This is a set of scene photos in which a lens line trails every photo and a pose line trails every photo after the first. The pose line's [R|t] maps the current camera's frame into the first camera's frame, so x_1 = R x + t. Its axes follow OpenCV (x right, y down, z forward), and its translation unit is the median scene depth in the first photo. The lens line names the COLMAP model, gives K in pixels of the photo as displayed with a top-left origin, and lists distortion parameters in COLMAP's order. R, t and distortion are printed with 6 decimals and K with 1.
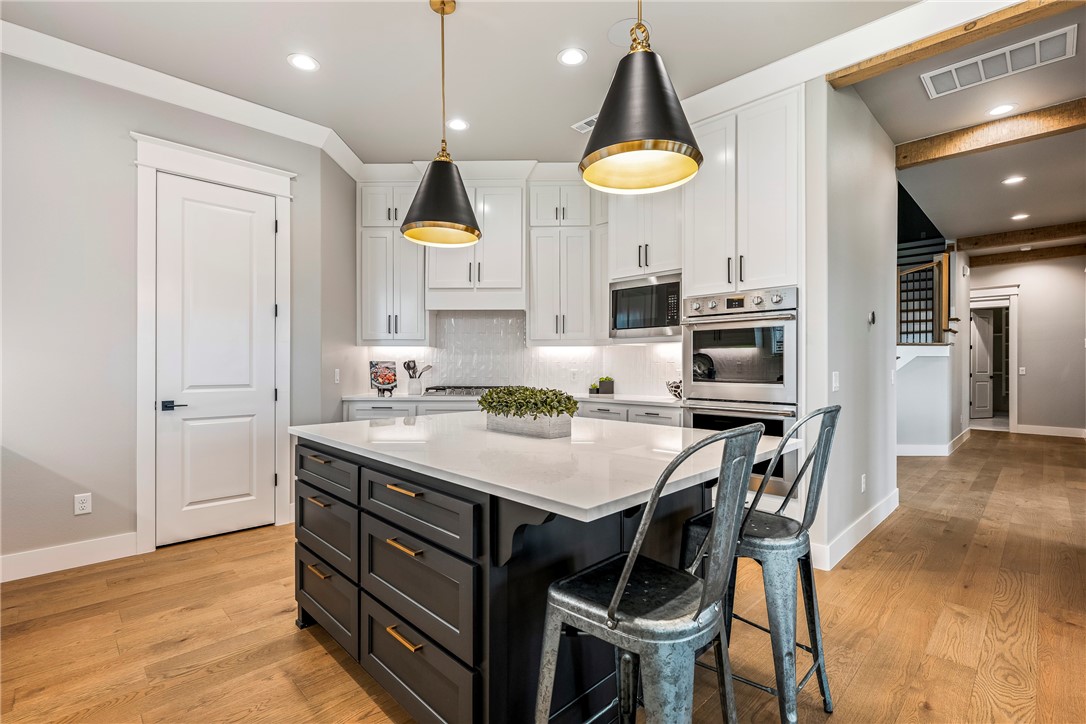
lens RADIAL K [[493.1, 0, 536.1], [0, 493.1, 362.7], [0, 0, 1]] dist [-0.006028, 0.000245]
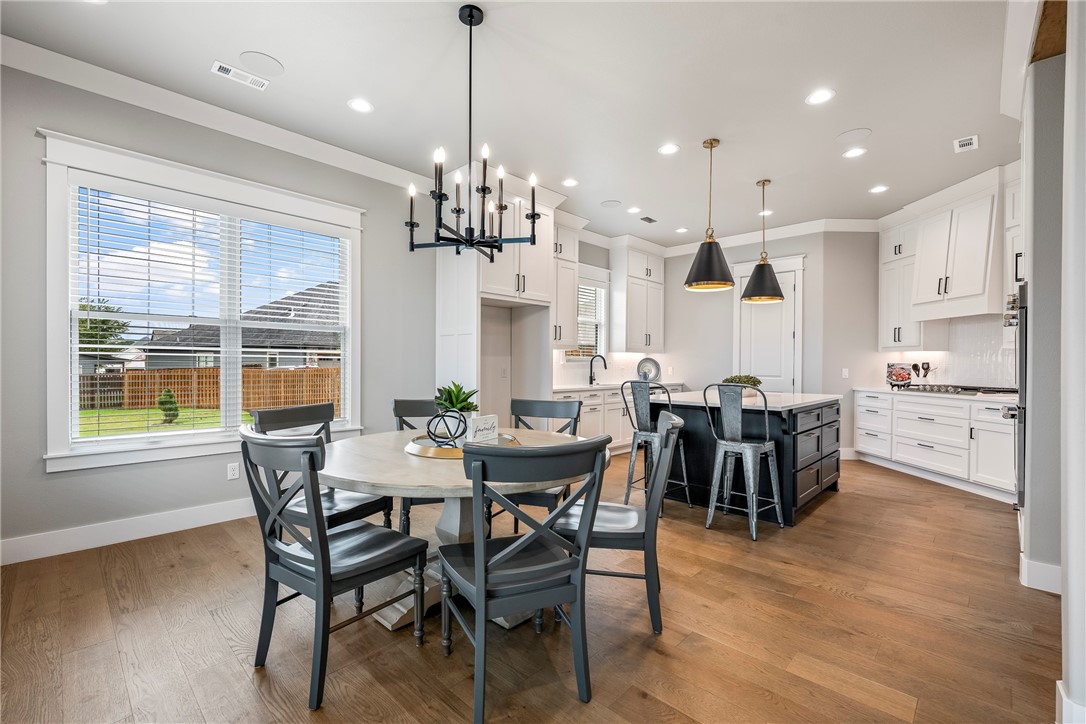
lens RADIAL K [[466.9, 0, 537.5], [0, 466.9, 367.4], [0, 0, 1]] dist [-0.001117, 0.000217]
pose [[0.034692, 0.014398, -0.999294, 0.897334], [0.002189, 0.999893, 0.014483, -0.012082], [0.999396, -0.002690, 0.034657, 0.009687]]
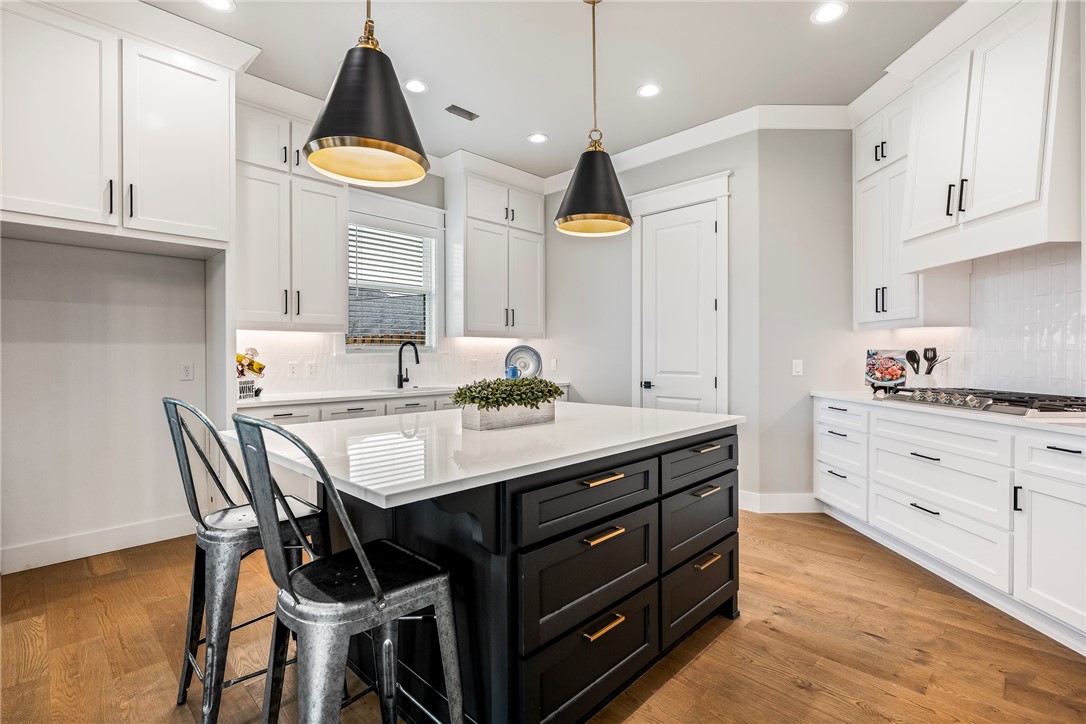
lens RADIAL K [[493.1, 0, 541.3], [0, 493.1, 359.9], [0, 0, 1]] dist [-0.006028, 0.000245]
pose [[0.028904, 0.013627, -0.999489, 0.432684], [0.010743, 0.999845, 0.013942, -0.003750], [0.999524, -0.011140, 0.028753, 0.461301]]
